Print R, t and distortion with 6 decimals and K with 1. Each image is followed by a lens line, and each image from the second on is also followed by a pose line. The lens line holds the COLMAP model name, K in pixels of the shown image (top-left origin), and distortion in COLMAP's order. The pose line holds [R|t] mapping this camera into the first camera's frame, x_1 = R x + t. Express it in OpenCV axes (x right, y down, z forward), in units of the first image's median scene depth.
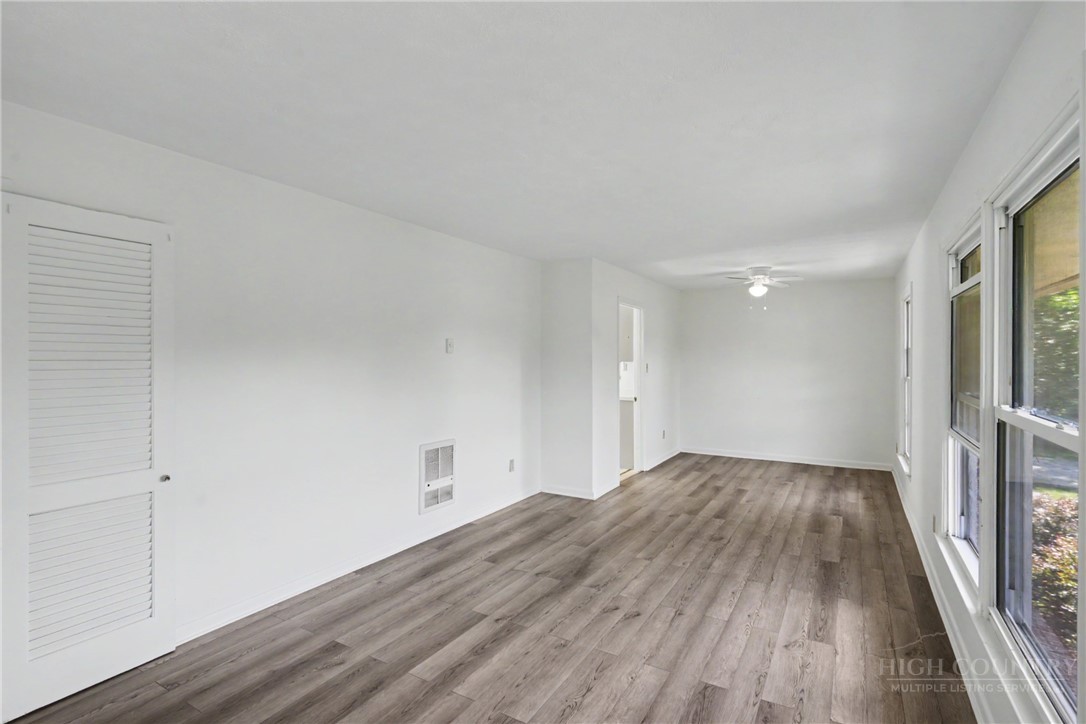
lens RADIAL K [[525.3, 0, 552.6], [0, 525.3, 358.6], [0, 0, 1]] dist [-0.007325, 0.000712]
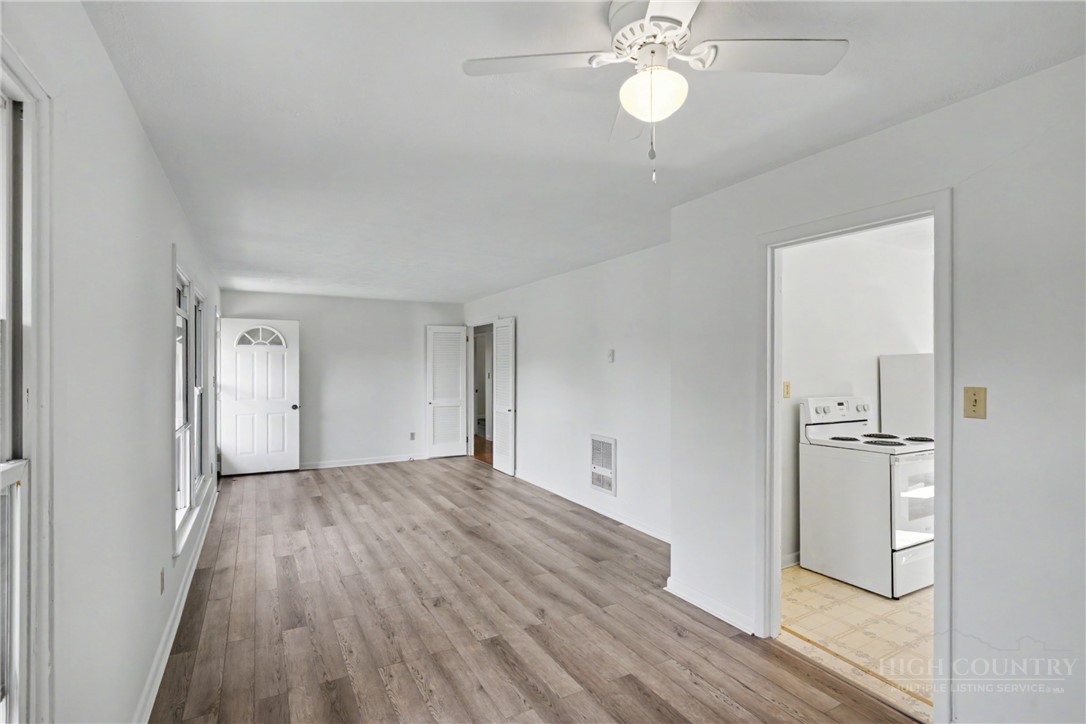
lens RADIAL K [[525.3, 0, 543.8], [0, 525.3, 365.6], [0, 0, 1]] dist [-0.007325, 0.000712]
pose [[-0.523374, -0.000857, -0.852102, 1.019228], [-0.001463, 0.999999, -0.000107, -0.004020], [0.852102, 0.001191, -0.523375, 1.757178]]
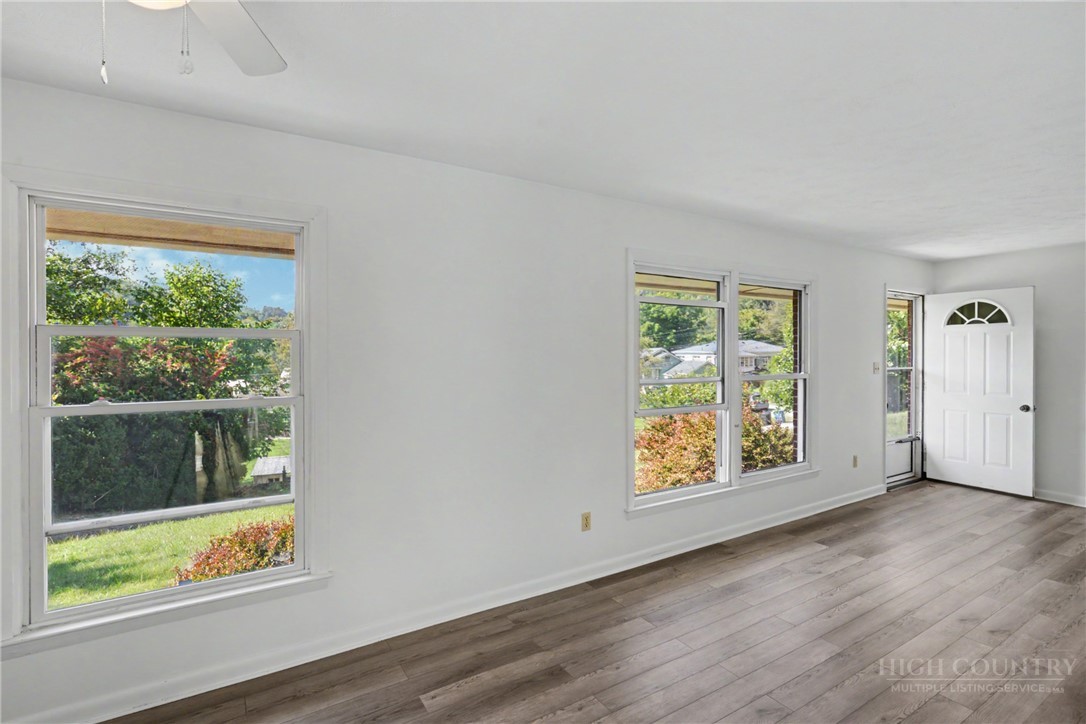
lens RADIAL K [[525.3, 0, 546.4], [0, 525.3, 355.5], [0, 0, 1]] dist [-0.007325, 0.000712]
pose [[-0.881685, -0.003019, 0.471830, 0.309244], [0.001735, 0.999952, 0.009639, -0.004326], [-0.471836, 0.009318, -0.881637, 1.766510]]
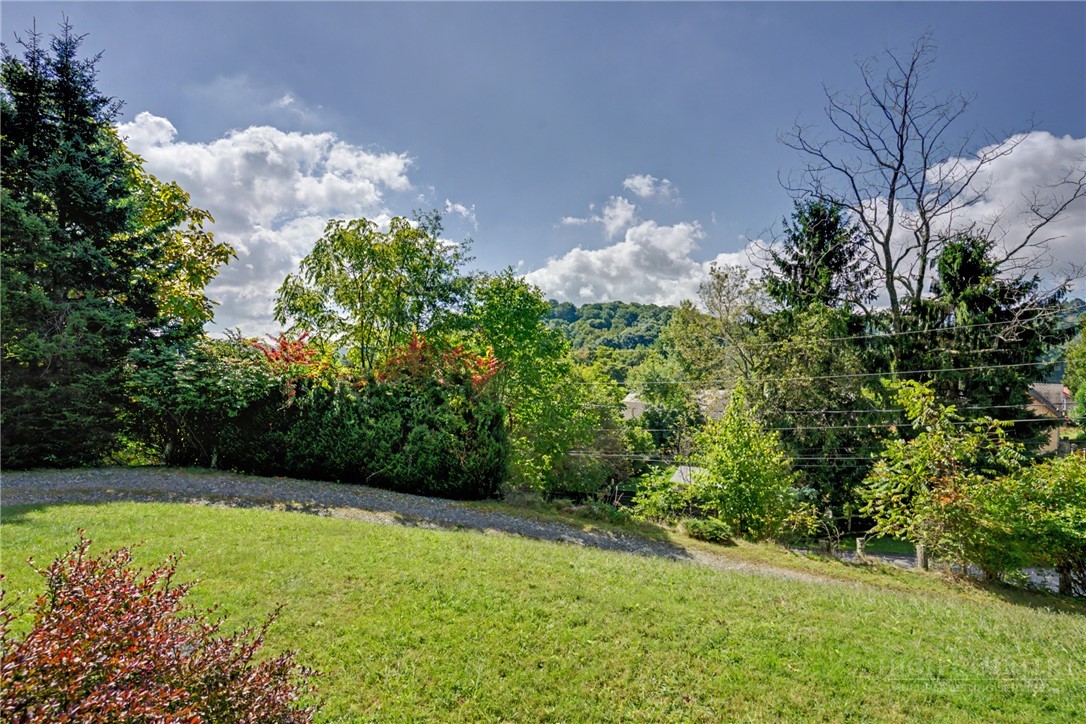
lens RADIAL K [[525.3, 0, 544.1], [0, 525.3, 364.0], [0, 0, 1]] dist [-0.007325, 0.000712]
pose [[-0.156421, -0.007971, 0.987658, 0.204610], [-0.013150, 0.999896, 0.005988, 0.023115], [-0.987603, -0.012051, -0.156509, -0.153499]]
